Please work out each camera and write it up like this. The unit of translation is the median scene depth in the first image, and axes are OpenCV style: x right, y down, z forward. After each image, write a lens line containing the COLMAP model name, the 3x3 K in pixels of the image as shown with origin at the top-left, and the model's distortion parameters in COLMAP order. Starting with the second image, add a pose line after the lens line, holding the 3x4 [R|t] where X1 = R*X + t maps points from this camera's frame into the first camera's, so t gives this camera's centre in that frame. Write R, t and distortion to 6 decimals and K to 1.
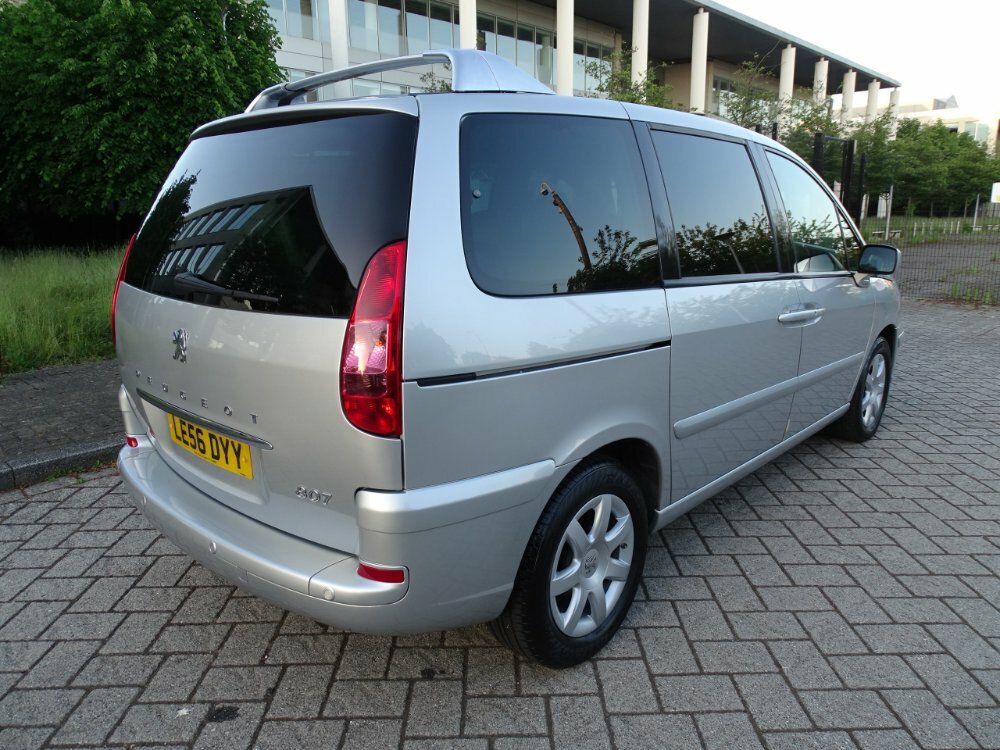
lens RADIAL K [[718.6, 0, 504.6], [0, 718.6, 380.1], [0, 0, 1]] dist [-0.006710, 0.005423]
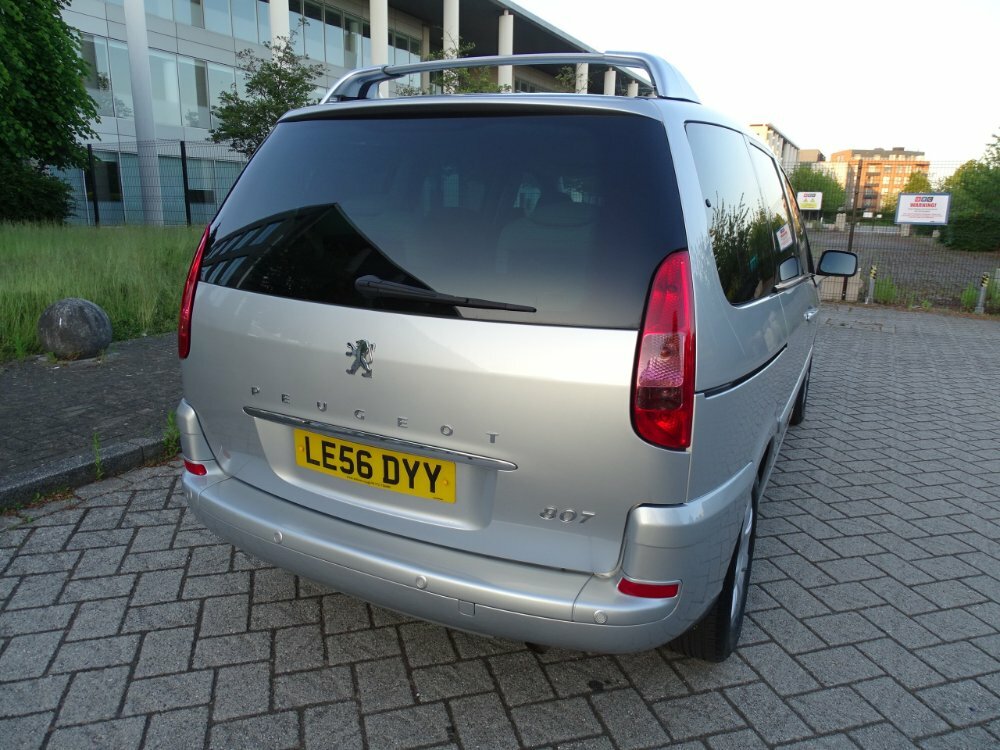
lens RADIAL K [[718.6, 0, 505.0], [0, 718.6, 372.9], [0, 0, 1]] dist [-0.006710, 0.005423]
pose [[0.959925, -0.030601, 0.278582, -0.409655], [0.029885, 0.999530, 0.006817, -0.024375], [-0.278659, 0.001781, 0.960388, 0.076933]]
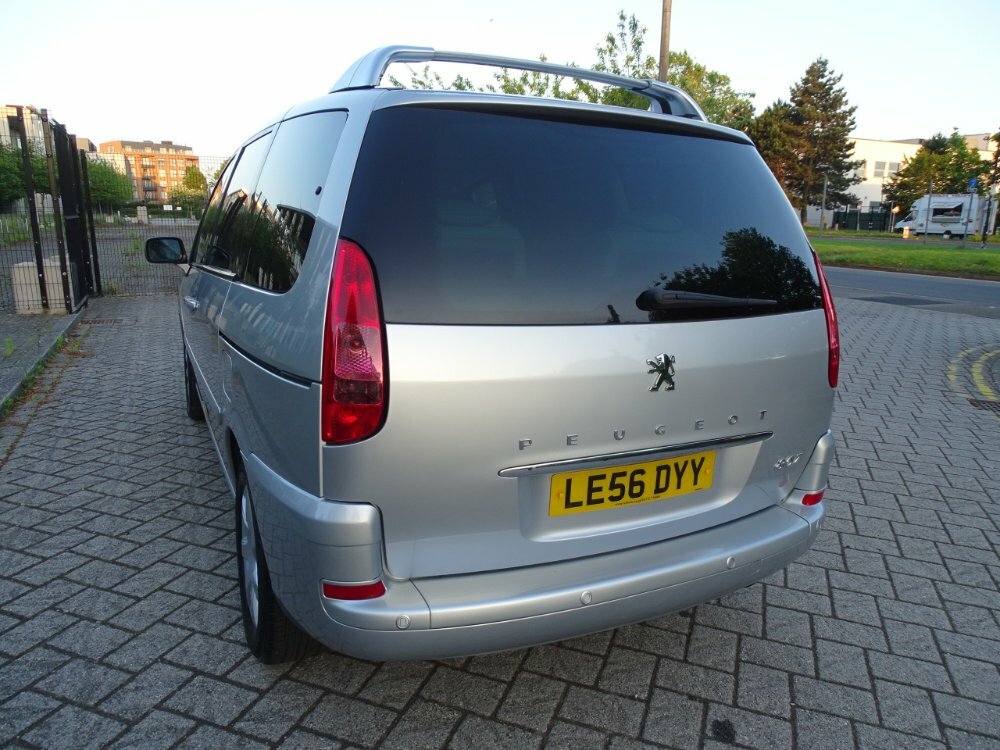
lens RADIAL K [[718.6, 0, 502.0], [0, 718.6, 371.9], [0, 0, 1]] dist [-0.006710, 0.005423]
pose [[0.348225, -0.186517, 0.918668, -1.023769], [0.191806, 0.973448, 0.124935, -0.152450], [-0.917578, 0.132701, 0.374754, 0.659891]]
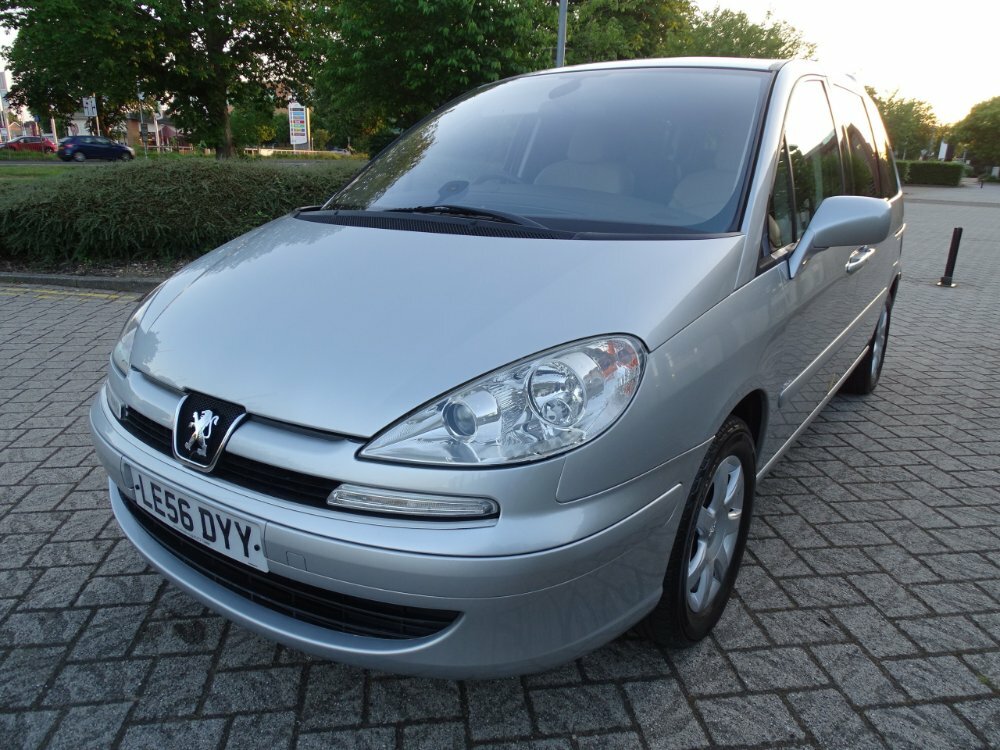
lens RADIAL K [[718.6, 0, 500.7], [0, 718.6, 378.7], [0, 0, 1]] dist [-0.006710, 0.005423]
pose [[-0.989633, 0.023941, -0.141608, 0.691498], [-0.051620, 0.860820, 0.506285, -0.594811], [0.134020, 0.508346, -0.850660, 2.589513]]
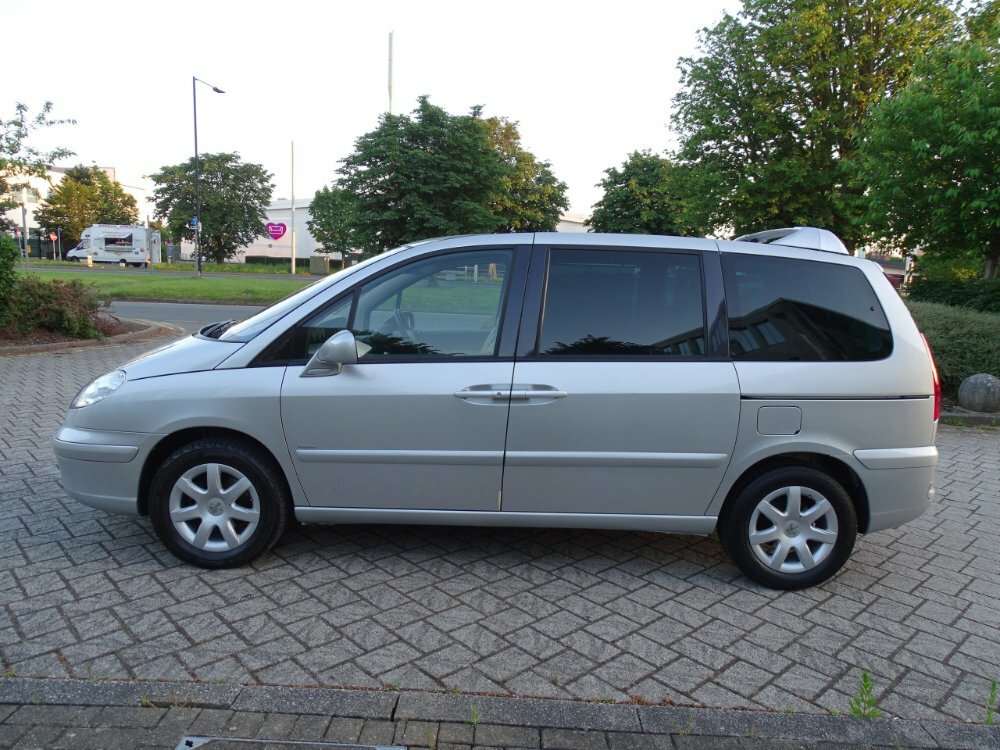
lens RADIAL K [[718.6, 0, 502.3], [0, 718.6, 376.0], [0, 0, 1]] dist [-0.006710, 0.005423]
pose [[-0.690057, -0.130600, 0.711874, -0.932137], [0.129126, 0.945588, 0.298645, -0.641512], [-0.712143, 0.298004, -0.635647, 2.449637]]
